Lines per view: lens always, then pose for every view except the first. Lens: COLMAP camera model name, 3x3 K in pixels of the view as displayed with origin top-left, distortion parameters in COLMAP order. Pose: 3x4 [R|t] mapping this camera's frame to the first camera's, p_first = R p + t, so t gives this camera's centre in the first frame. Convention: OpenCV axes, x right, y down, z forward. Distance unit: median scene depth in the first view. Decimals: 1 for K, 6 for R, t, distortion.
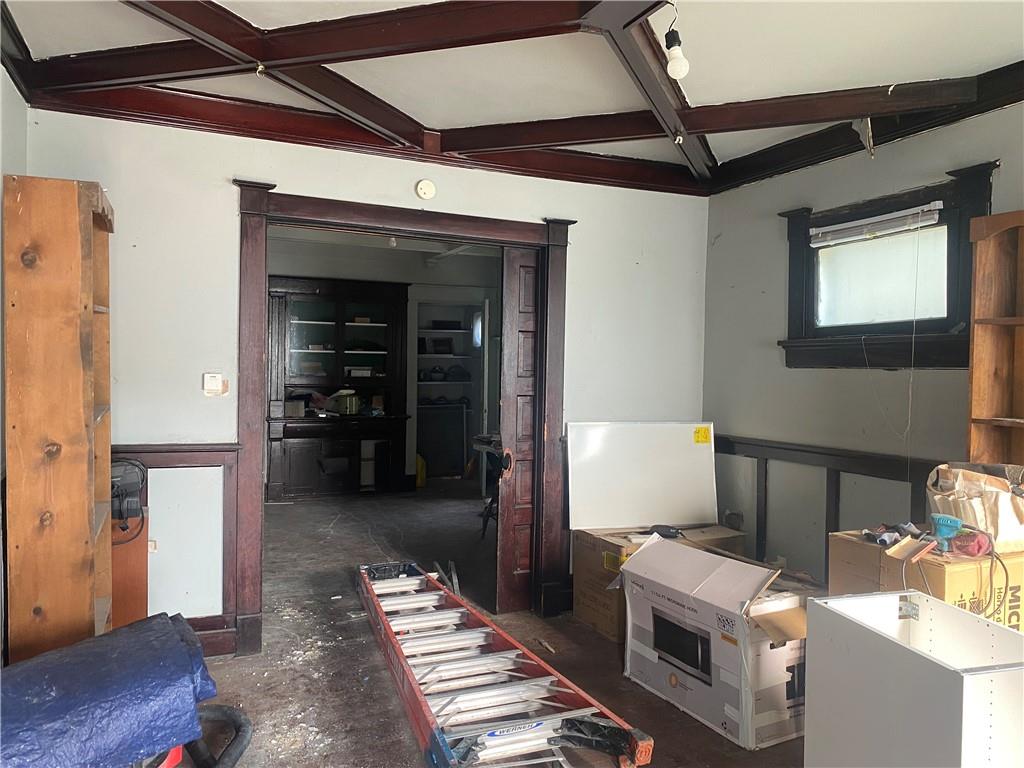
lens RADIAL K [[793.2, 0, 515.0], [0, 793.2, 383.7], [0, 0, 1]] dist [0.051683, -0.005601]
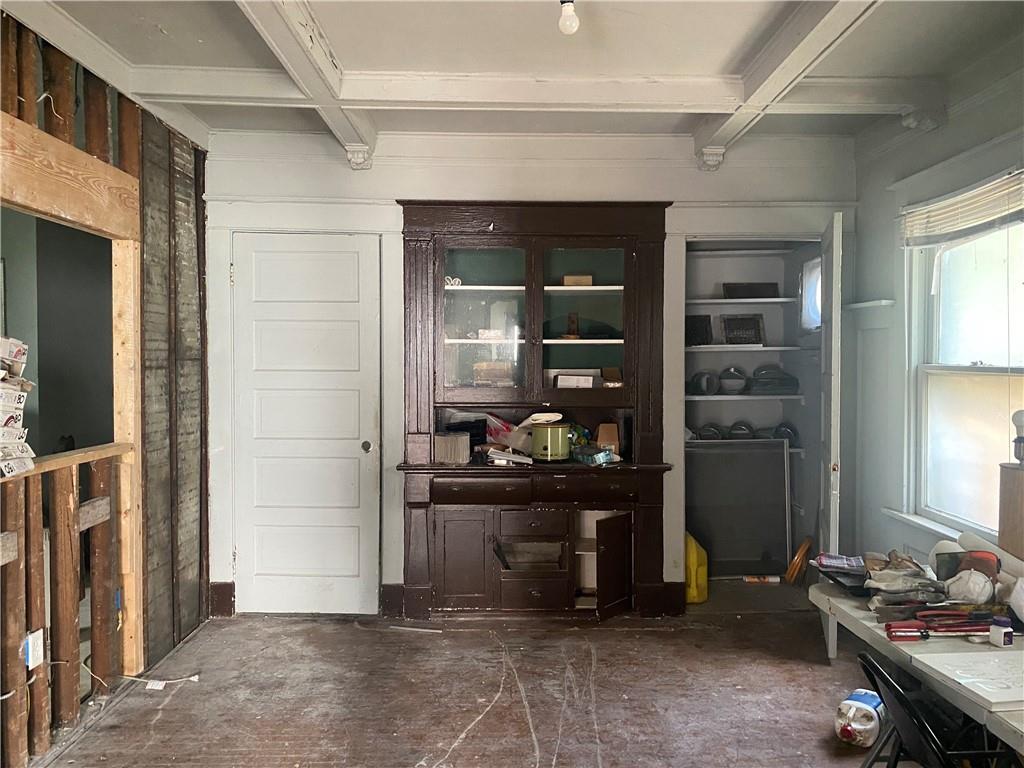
lens RADIAL K [[793.2, 0, 517.2], [0, 793.2, 380.9], [0, 0, 1]] dist [0.051683, -0.005601]
pose [[0.922872, -0.005186, -0.385071, -0.027599], [0.003292, 0.999979, -0.005576, -0.010767], [0.385092, 0.003878, 0.922870, 0.502756]]
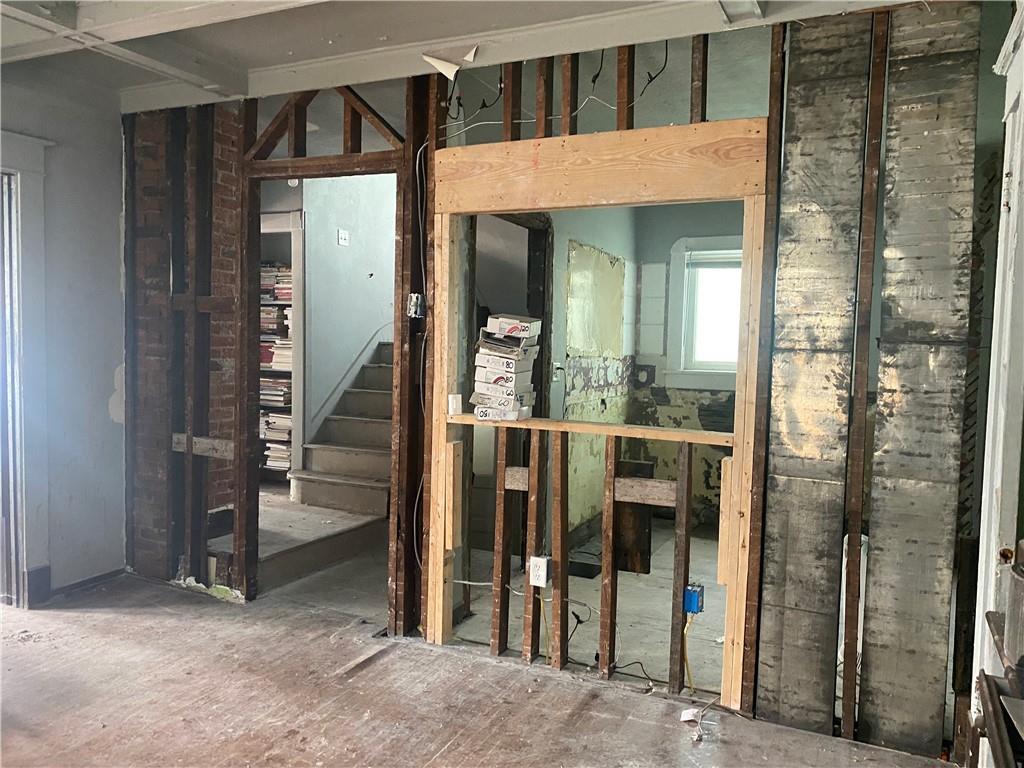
lens RADIAL K [[793.2, 0, 511.7], [0, 793.2, 386.1], [0, 0, 1]] dist [0.051683, -0.005601]
pose [[-0.763572, 0.008687, -0.645664, -0.099707], [-0.043937, 0.996893, 0.065374, -0.027513], [0.644226, 0.078286, -0.760818, 1.325400]]
